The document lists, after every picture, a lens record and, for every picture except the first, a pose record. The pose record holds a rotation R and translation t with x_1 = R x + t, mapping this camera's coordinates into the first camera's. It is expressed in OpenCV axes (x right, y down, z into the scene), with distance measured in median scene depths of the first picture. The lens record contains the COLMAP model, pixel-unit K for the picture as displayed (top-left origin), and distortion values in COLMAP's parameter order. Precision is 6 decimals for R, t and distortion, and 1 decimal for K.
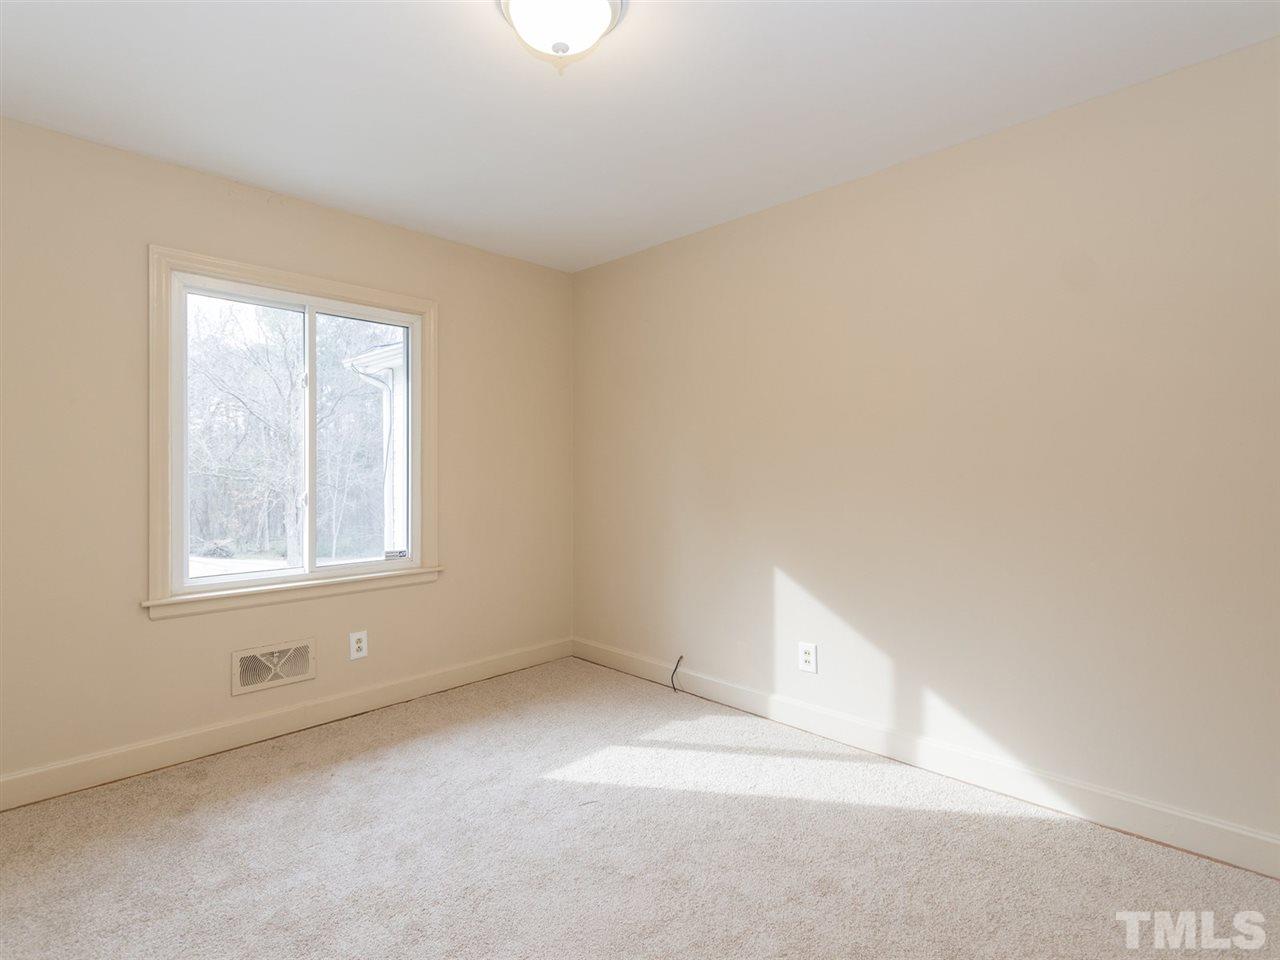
lens RADIAL K [[606.5, 0, 639.7], [0, 606.5, 471.4], [0, 0, 1]] dist [-0.000129, -0.000512]
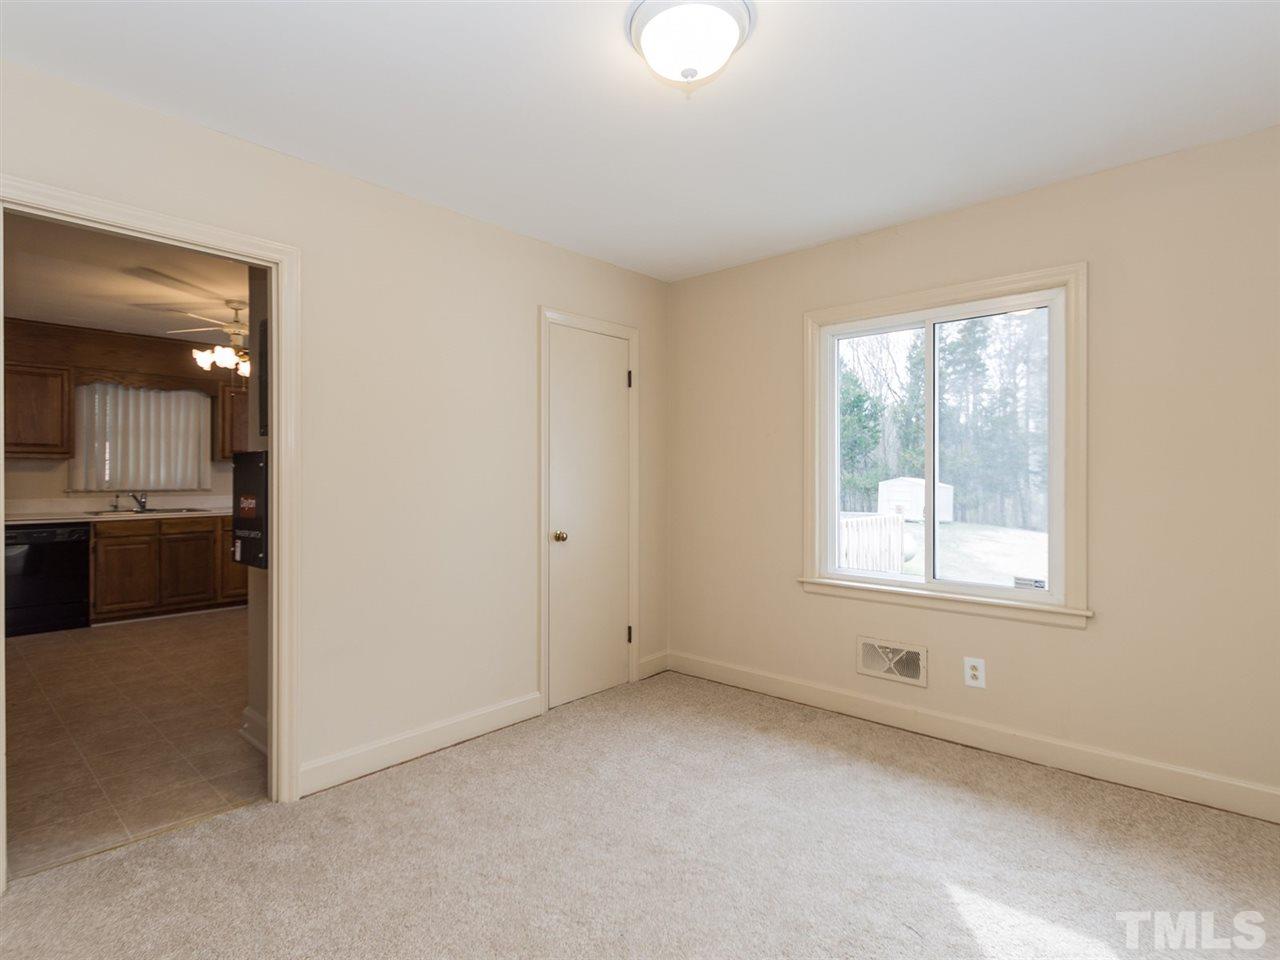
lens RADIAL K [[649.0, 0, 630.4], [0, 649.0, 477.7], [0, 0, 1]] dist [-0.010703, -0.001499]
pose [[0.051728, 0.002825, -0.998657, 0.502507], [-0.005258, 0.999983, 0.002556, -0.008291], [0.998647, 0.005118, 0.051741, 0.443394]]
